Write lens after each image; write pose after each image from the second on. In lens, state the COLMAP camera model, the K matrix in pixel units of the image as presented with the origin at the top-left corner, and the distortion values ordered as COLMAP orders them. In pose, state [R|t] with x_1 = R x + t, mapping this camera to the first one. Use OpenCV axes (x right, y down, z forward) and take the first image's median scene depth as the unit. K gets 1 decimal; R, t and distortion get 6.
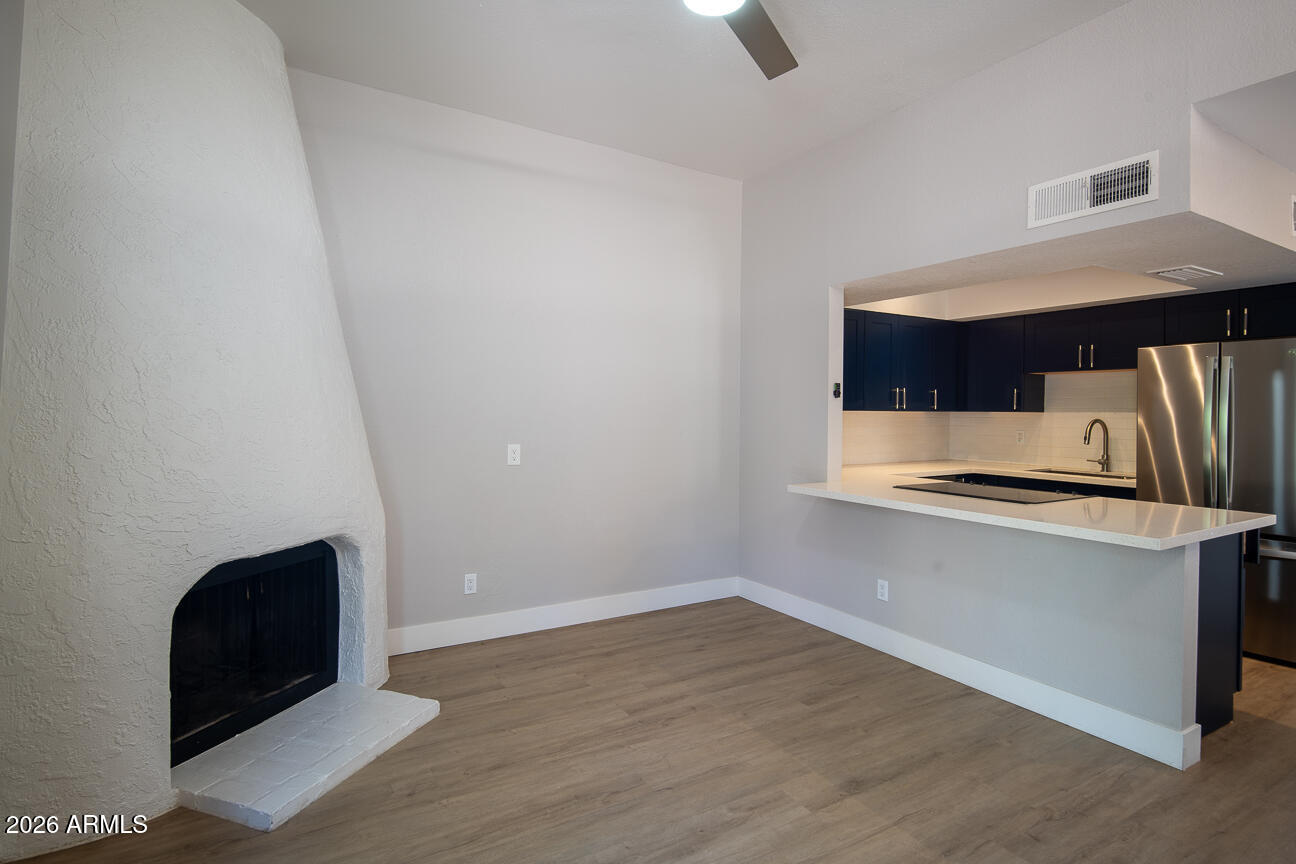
lens RADIAL K [[643.5, 0, 655.6], [0, 643.5, 414.0], [0, 0, 1]] dist [0.003838, -0.006878]
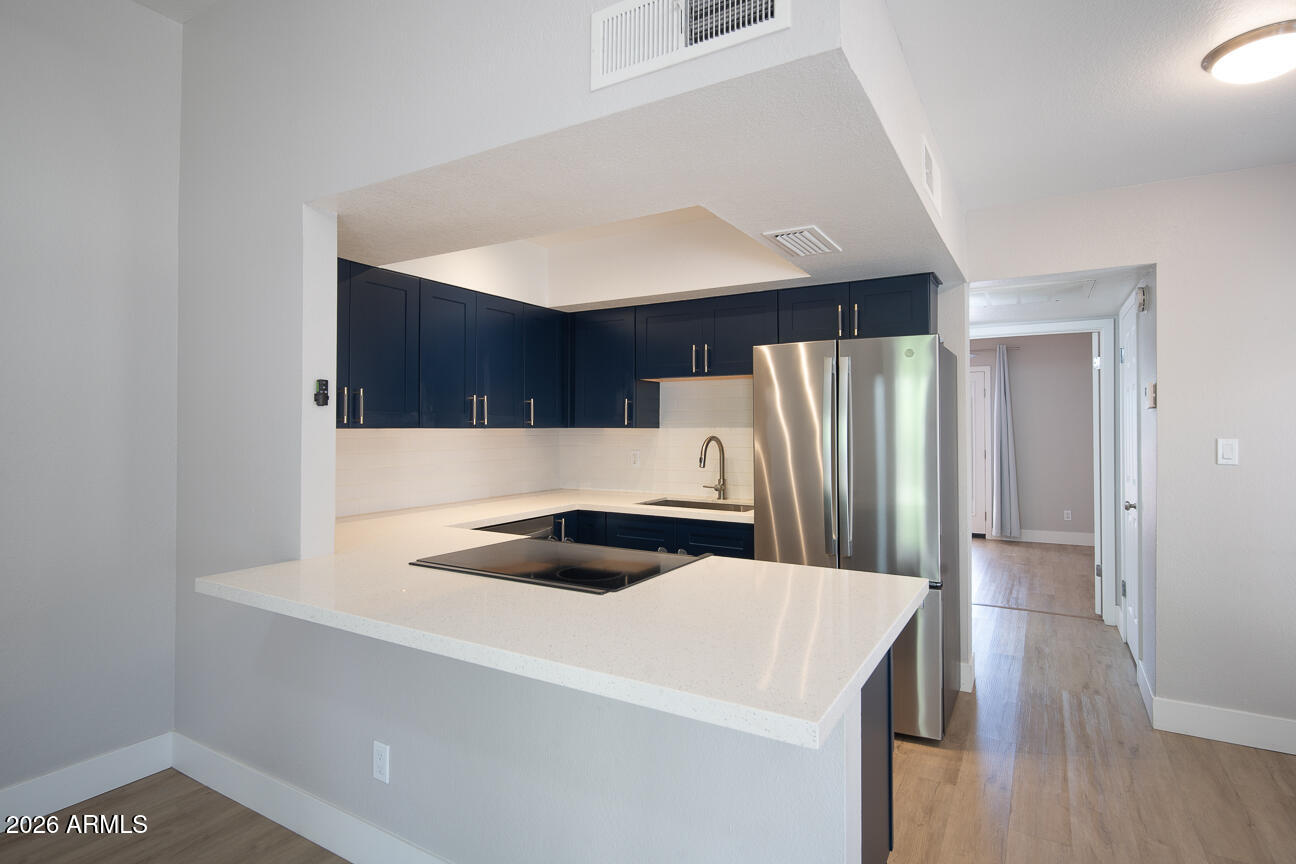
lens RADIAL K [[643.5, 0, 655.6], [0, 643.5, 414.0], [0, 0, 1]] dist [0.003838, -0.006878]
pose [[0.876608, 0.001399, 0.481204, 0.268369], [0.010493, 0.999702, -0.022021, -0.003272], [-0.481091, 0.024353, 0.876332, 0.372779]]
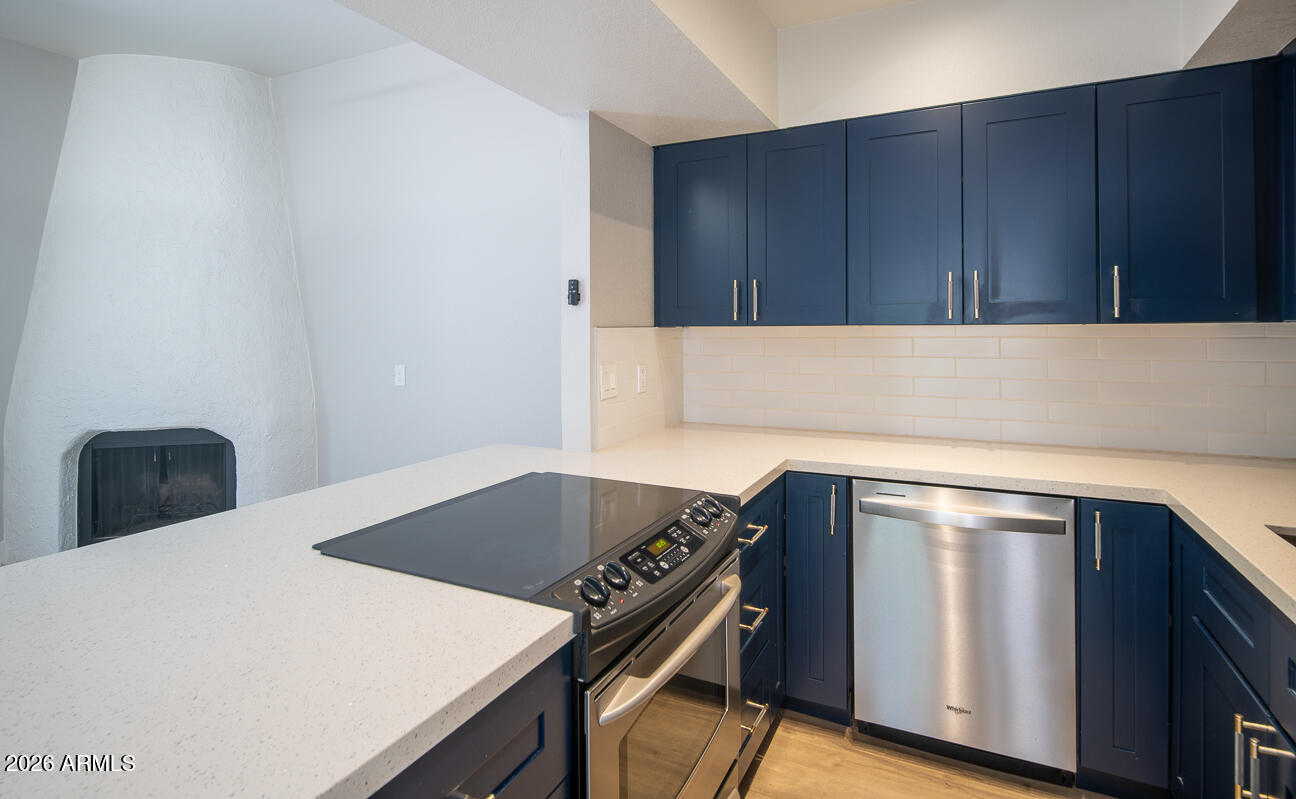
lens RADIAL K [[674.2, 0, 611.0], [0, 674.2, 327.6], [0, 0, 1]] dist [0.000894, 0.000316]
pose [[0.520329, -0.010670, -0.853899, 0.818685], [0.006819, 0.999942, -0.008340, -0.000286], [0.853939, -0.001483, 0.520372, 0.717102]]
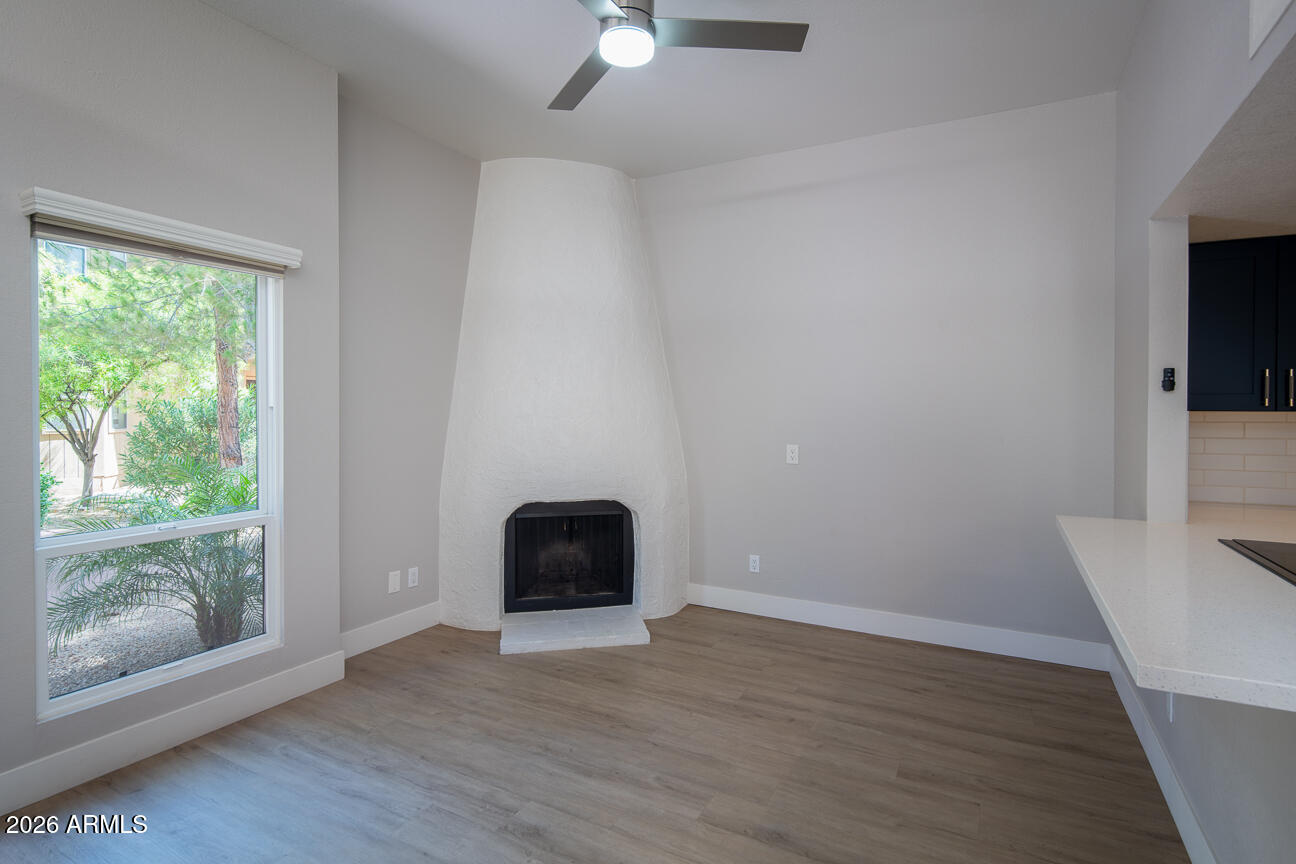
lens RADIAL K [[636.9, 0, 644.9], [0, 636.9, 417.3], [0, 0, 1]] dist [-0.000029, -0.009399]
pose [[0.507568, 0.000912, -0.861611, 0.562388], [-0.002114, 0.999998, -0.000187, 0.001472], [0.861609, 0.001917, 0.507569, 0.235226]]
